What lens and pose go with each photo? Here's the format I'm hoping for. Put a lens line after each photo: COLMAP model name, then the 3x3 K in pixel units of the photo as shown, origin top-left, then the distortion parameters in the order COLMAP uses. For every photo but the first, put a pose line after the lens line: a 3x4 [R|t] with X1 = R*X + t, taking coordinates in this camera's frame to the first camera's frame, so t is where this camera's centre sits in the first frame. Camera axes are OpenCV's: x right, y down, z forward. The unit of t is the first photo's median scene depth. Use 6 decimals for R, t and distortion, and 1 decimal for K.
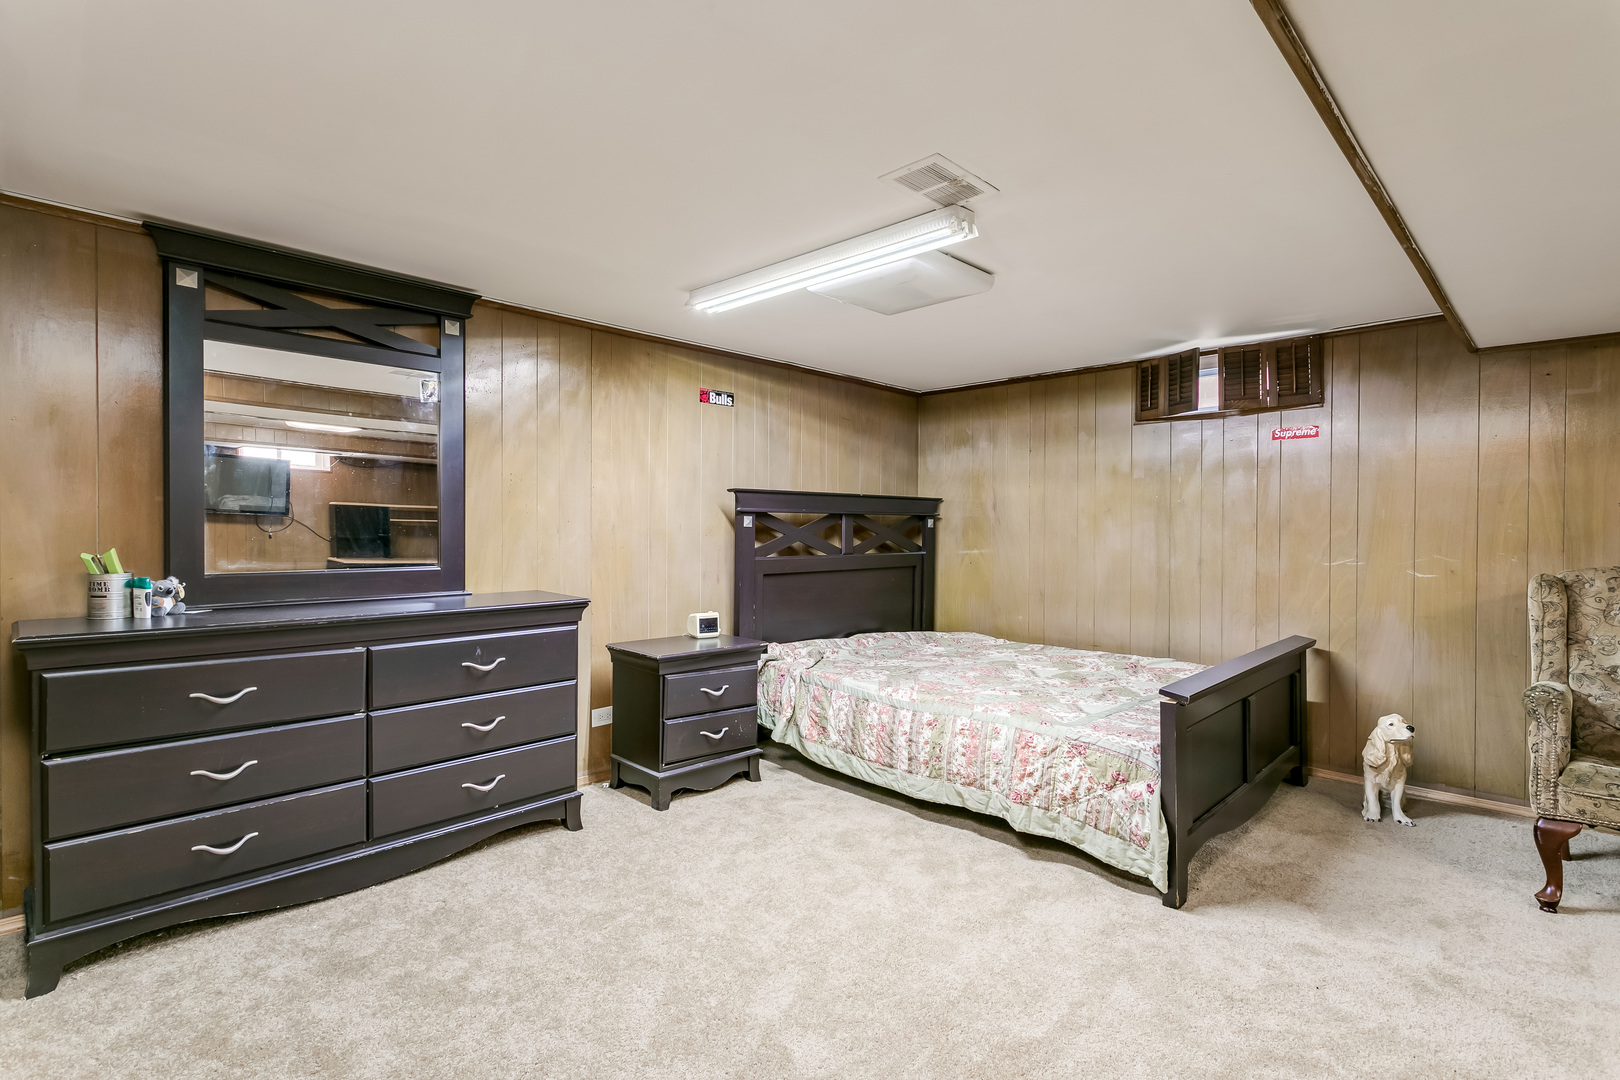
lens RADIAL K [[774.9, 0, 808.9], [0, 774.9, 540.0], [0, 0, 1]] dist [0.002571, 0.000394]
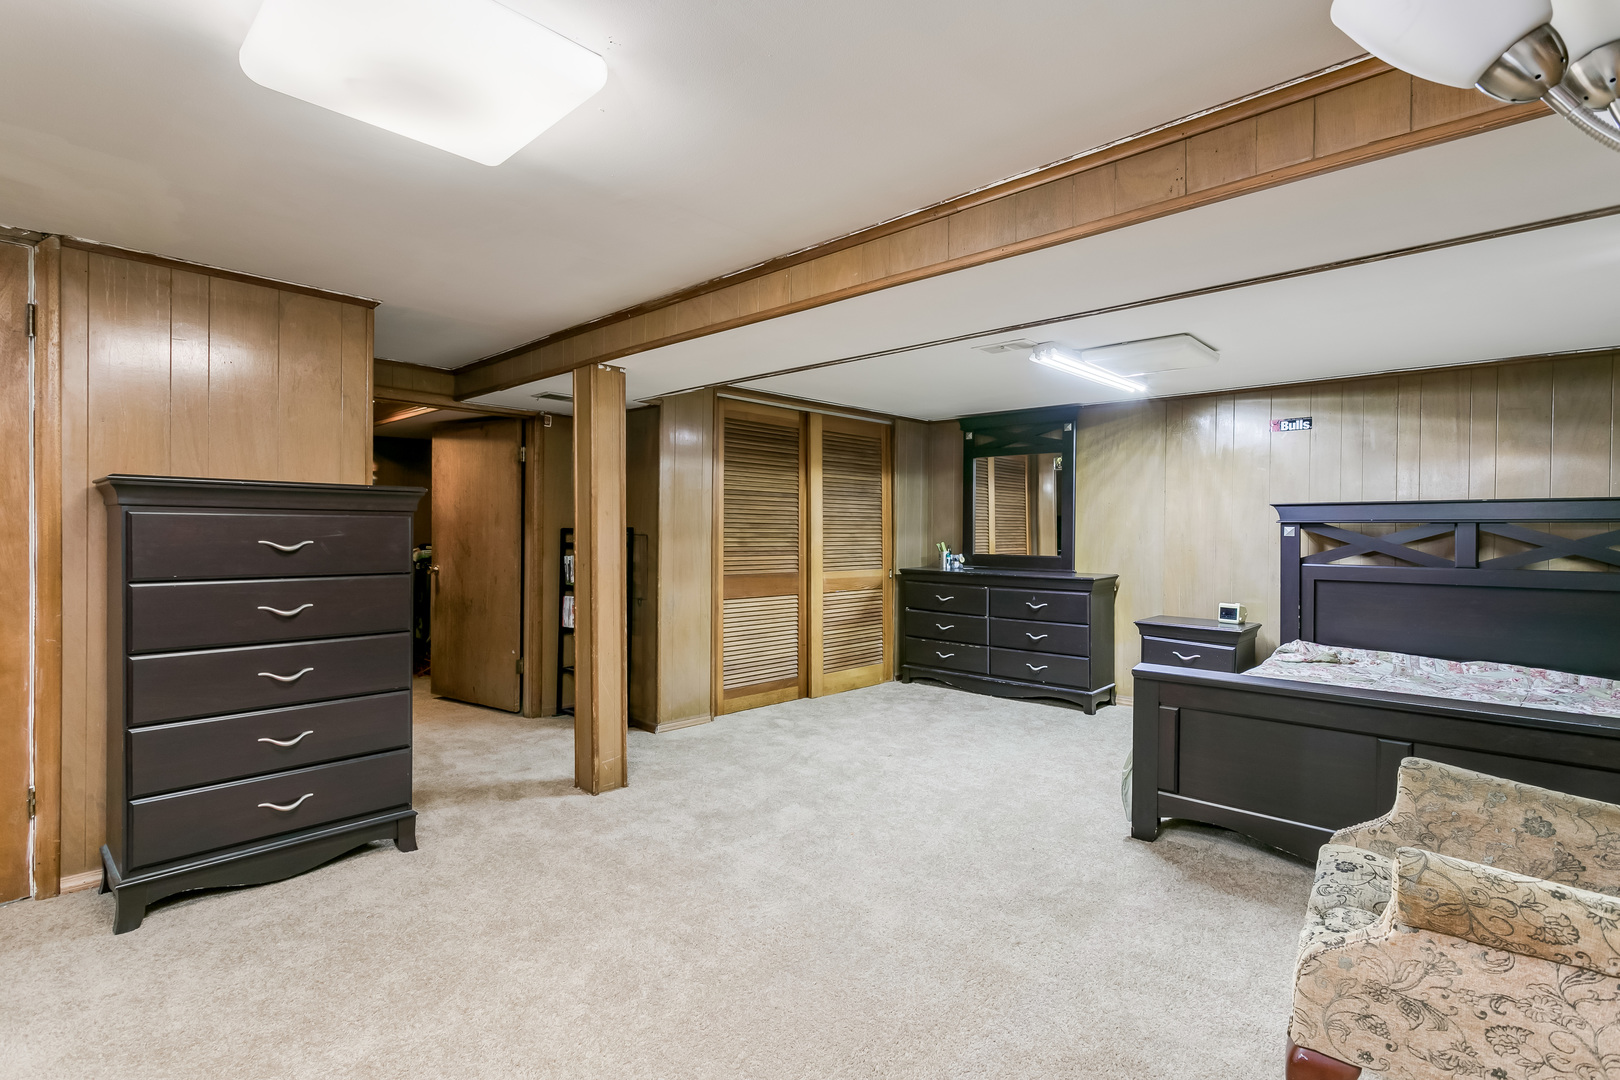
lens RADIAL K [[774.9, 0, 808.9], [0, 774.9, 531.0], [0, 0, 1]] dist [0.002571, 0.000394]
pose [[0.030504, 0.000516, -0.999535, 1.114620], [-0.022280, 0.999752, -0.000164, -0.009212], [0.999286, 0.022275, 0.030508, 0.272679]]
